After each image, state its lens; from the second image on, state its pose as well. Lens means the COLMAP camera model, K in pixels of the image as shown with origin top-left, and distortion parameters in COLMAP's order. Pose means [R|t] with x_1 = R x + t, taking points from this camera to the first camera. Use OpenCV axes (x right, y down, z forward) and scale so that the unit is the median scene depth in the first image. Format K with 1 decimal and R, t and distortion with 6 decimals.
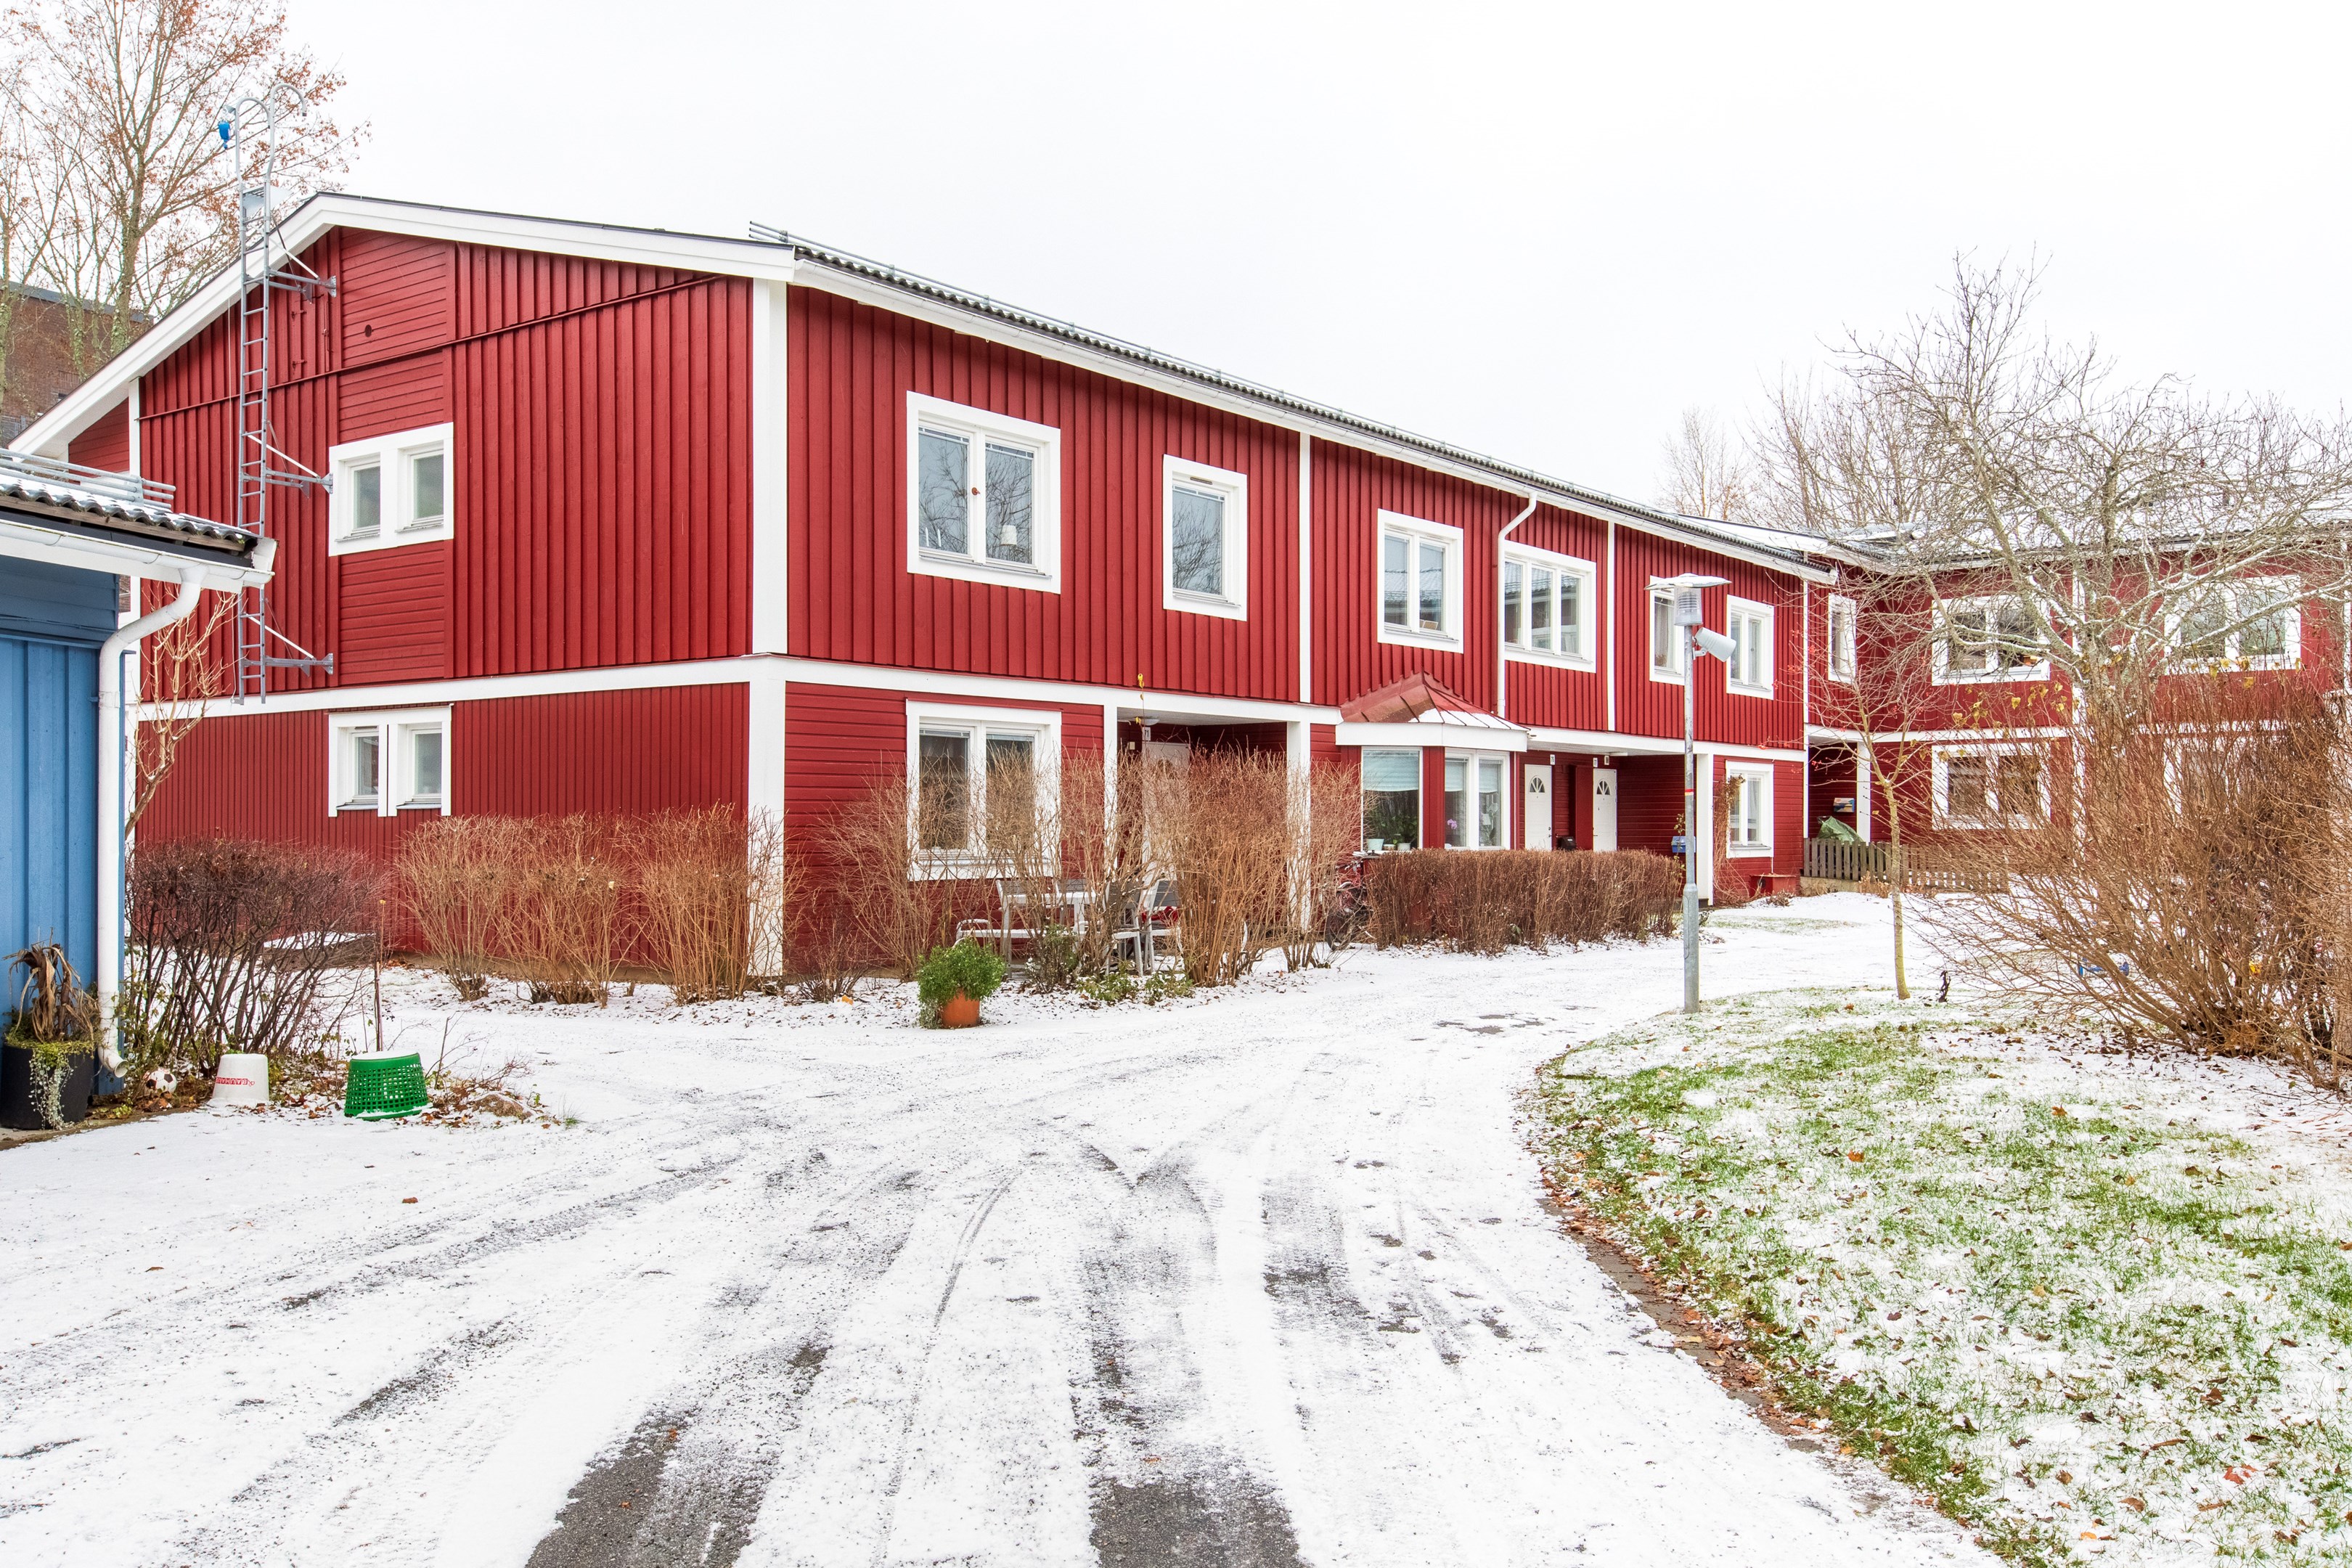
lens RADIAL K [[2008.1, 0, 1176.6], [0, 2008.1, 790.7], [0, 0, 1]] dist [0.009848, 0.001370]
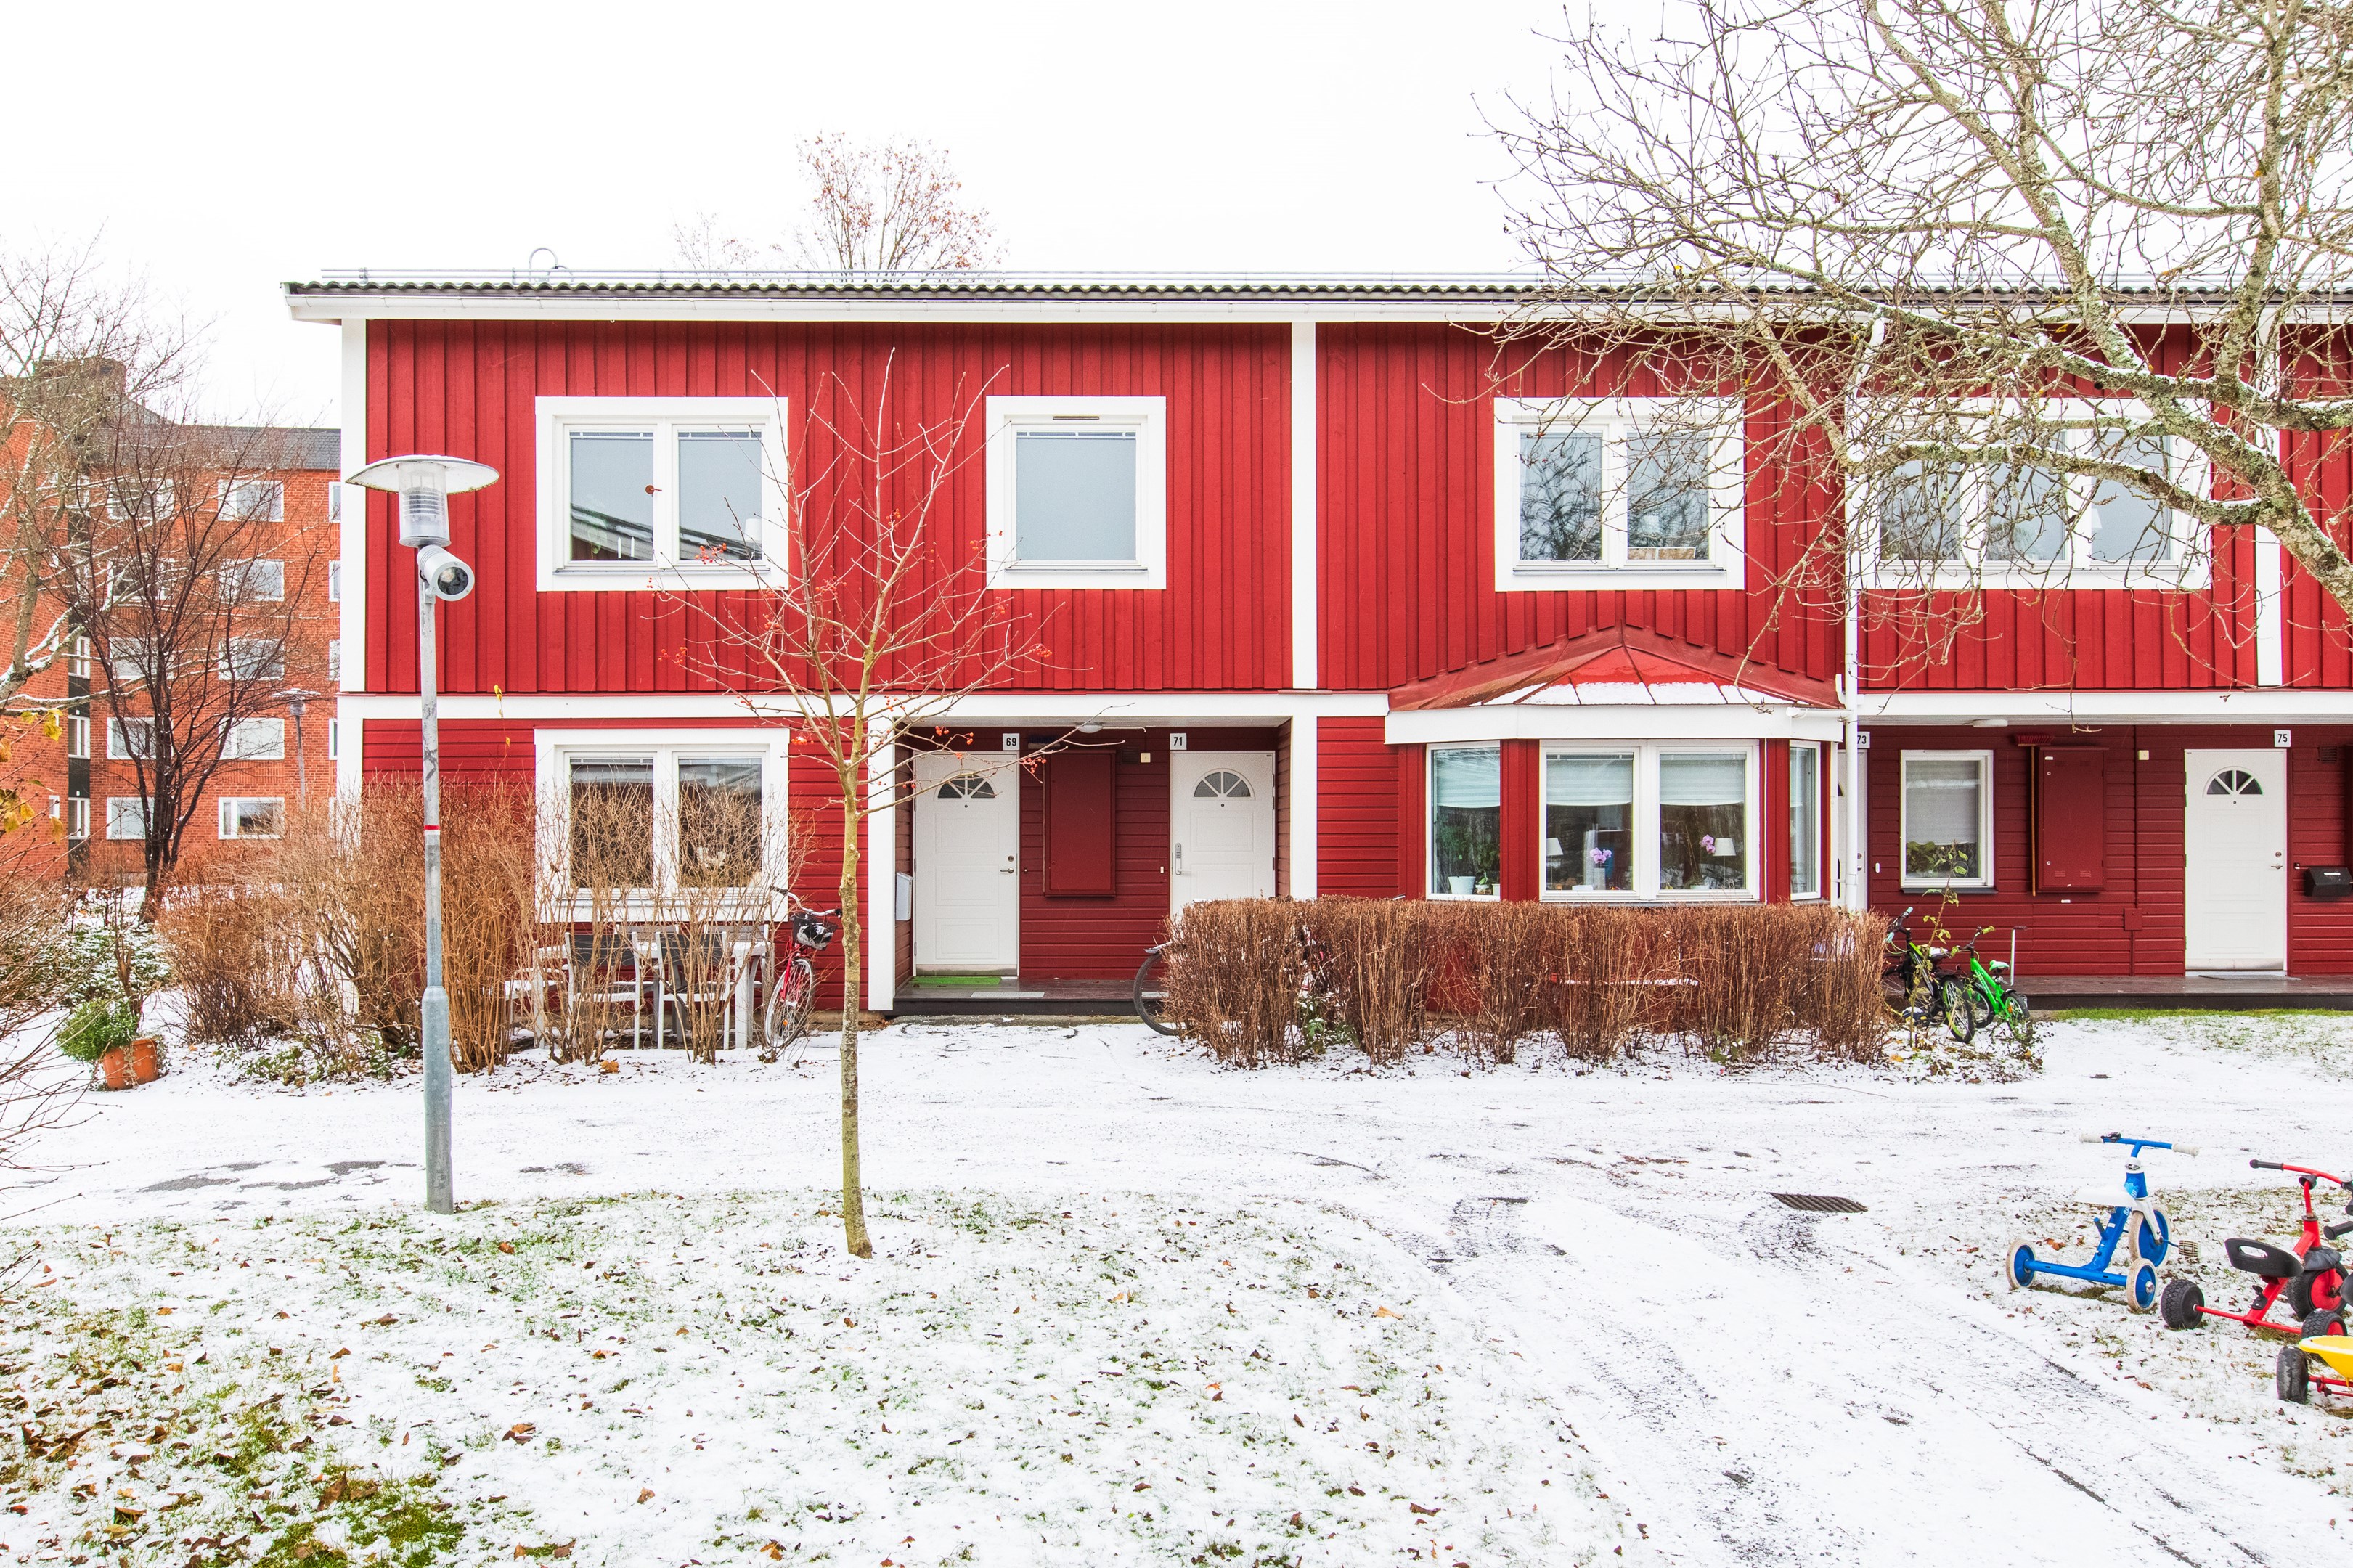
lens RADIAL K [[1521.3, 0, 1177.0], [0, 1521.3, 786.6], [0, 0, 1]] dist [-0.007431, -0.000680]
pose [[0.610212, -0.042620, -0.791091, 0.469495], [0.018276, 0.999043, -0.039726, 0.012442], [0.792028, 0.009783, 0.610407, 0.630143]]
